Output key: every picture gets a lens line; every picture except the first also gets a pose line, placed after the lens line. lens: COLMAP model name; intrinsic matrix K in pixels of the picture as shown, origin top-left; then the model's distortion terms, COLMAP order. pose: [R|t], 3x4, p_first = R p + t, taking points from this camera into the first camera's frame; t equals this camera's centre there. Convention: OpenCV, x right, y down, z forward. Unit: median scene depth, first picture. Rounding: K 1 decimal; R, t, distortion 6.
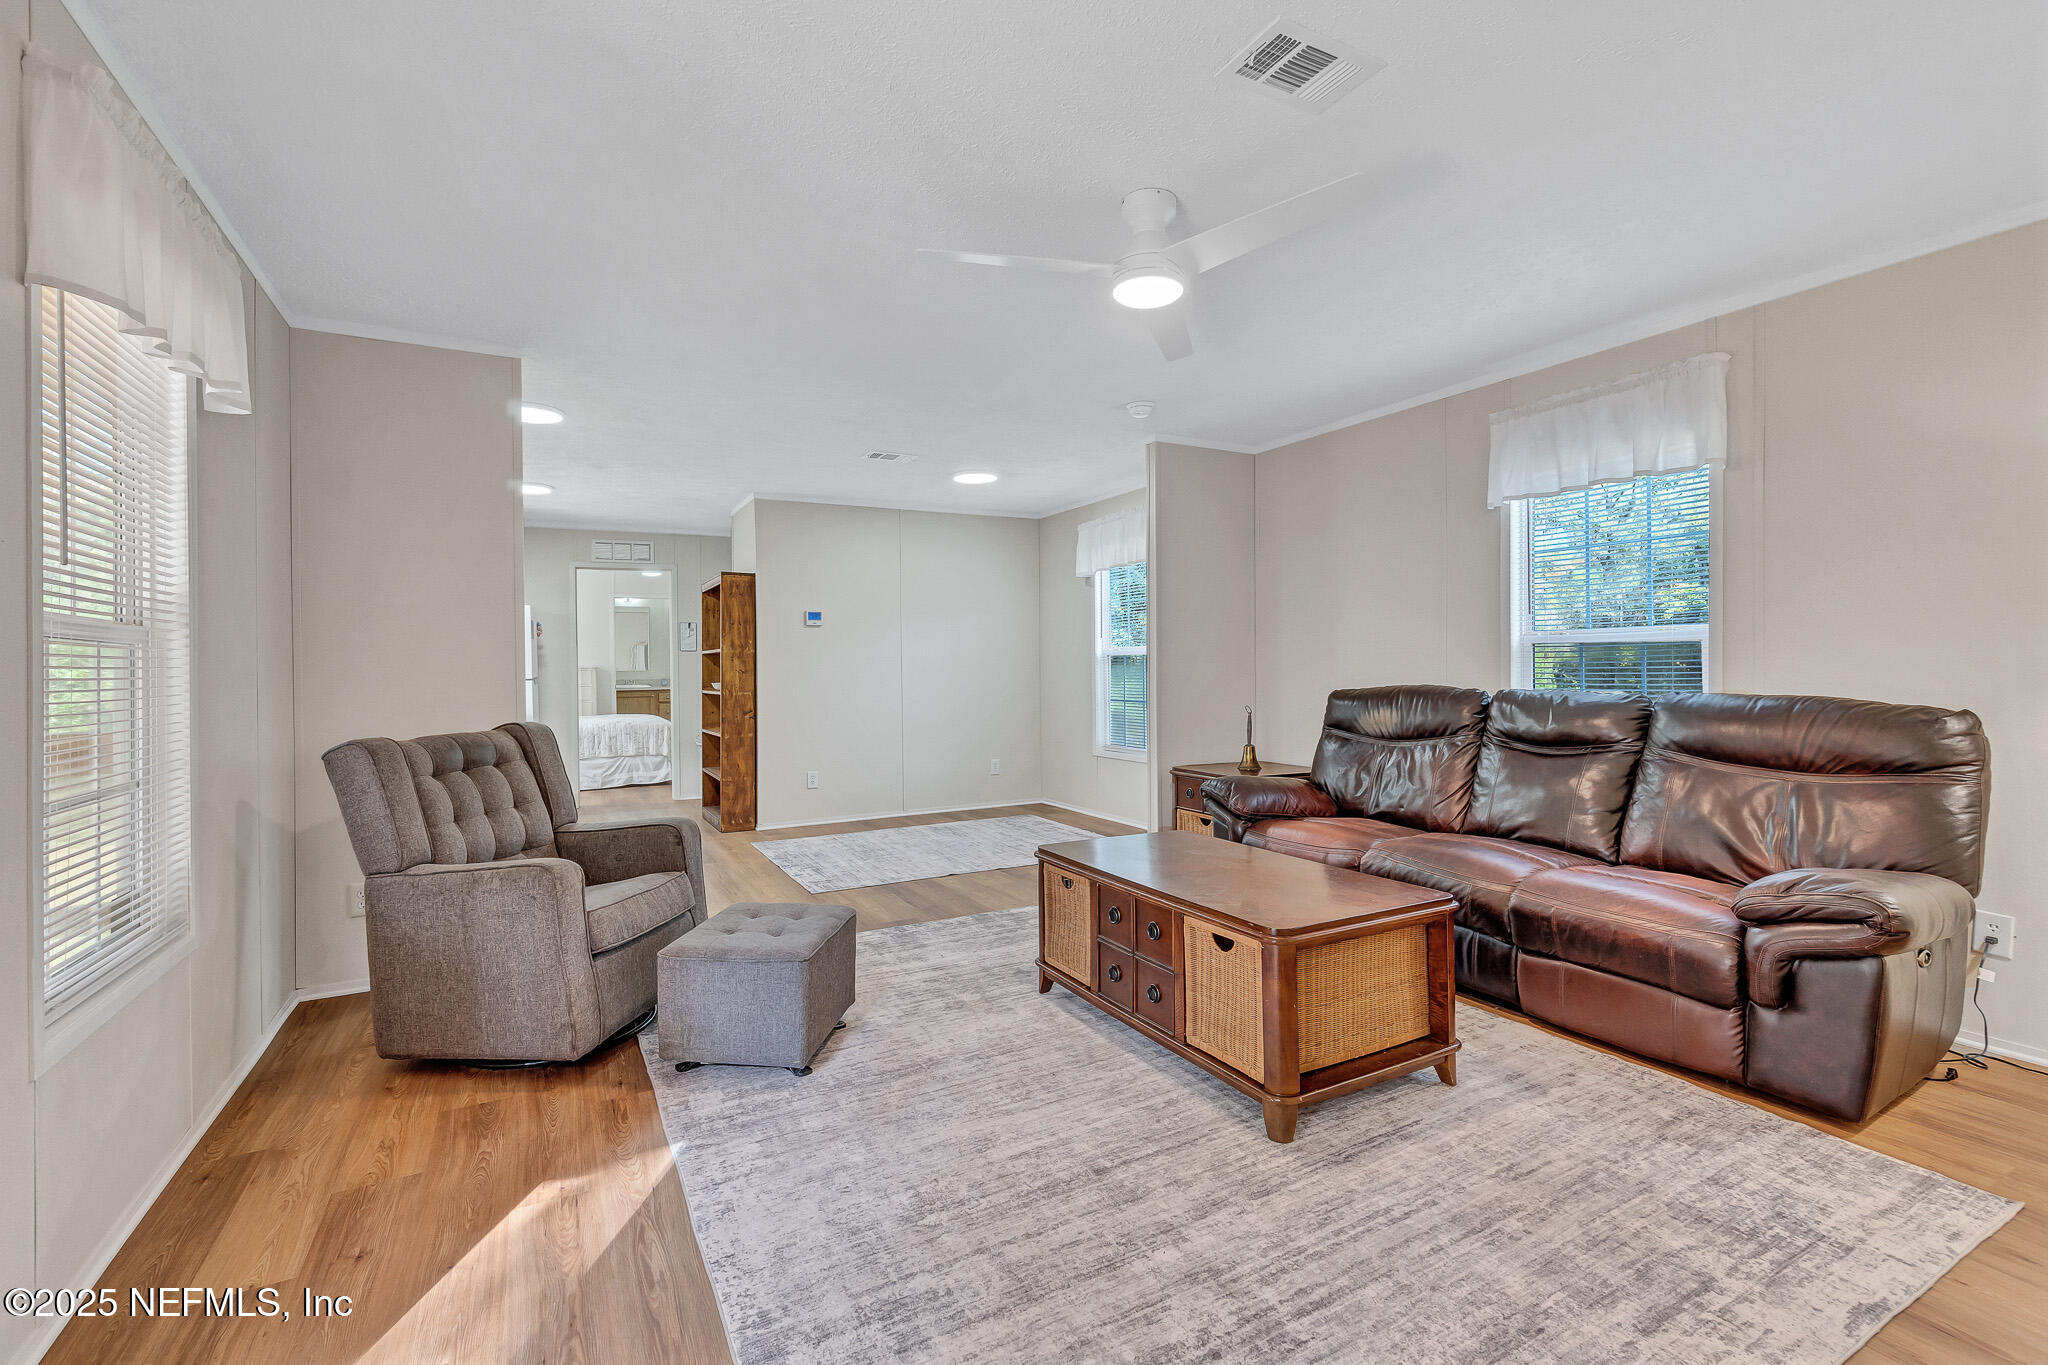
lens RADIAL K [[897.1, 0, 1022.2], [0, 897.1, 668.4], [0, 0, 1]] dist [-0.003005, 0.001579]
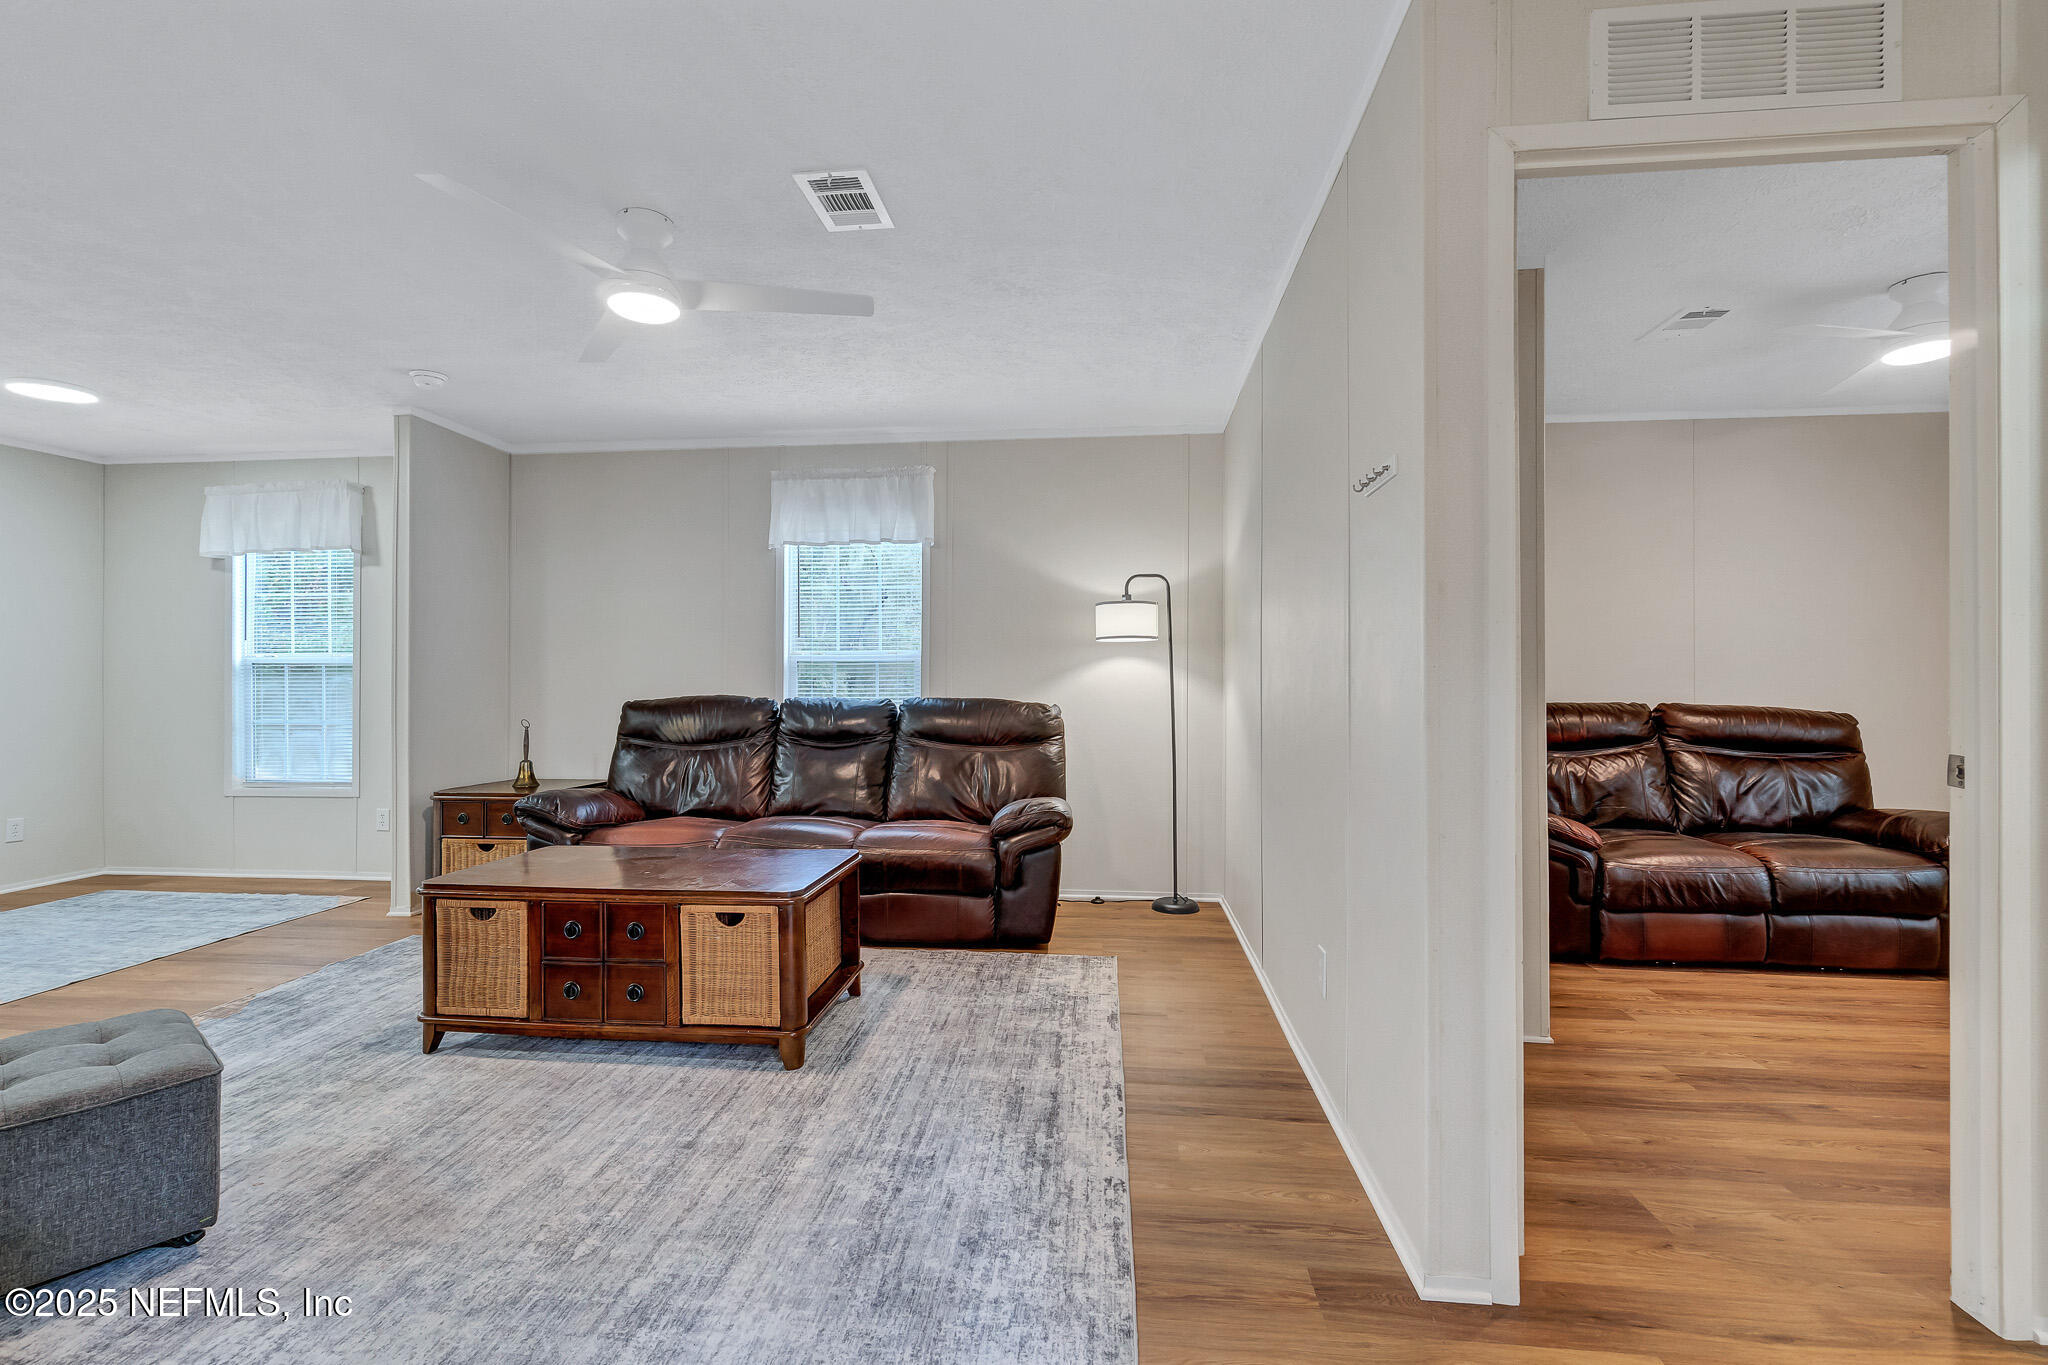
lens RADIAL K [[897.1, 0, 1022.2], [0, 897.1, 685.7], [0, 0, 1]] dist [-0.003005, 0.001579]
pose [[0.561199, 0.004583, 0.827668, -0.472335], [-0.002343, 0.999989, -0.003948, 0.016708], [-0.827677, 0.000276, 0.561204, 0.064453]]
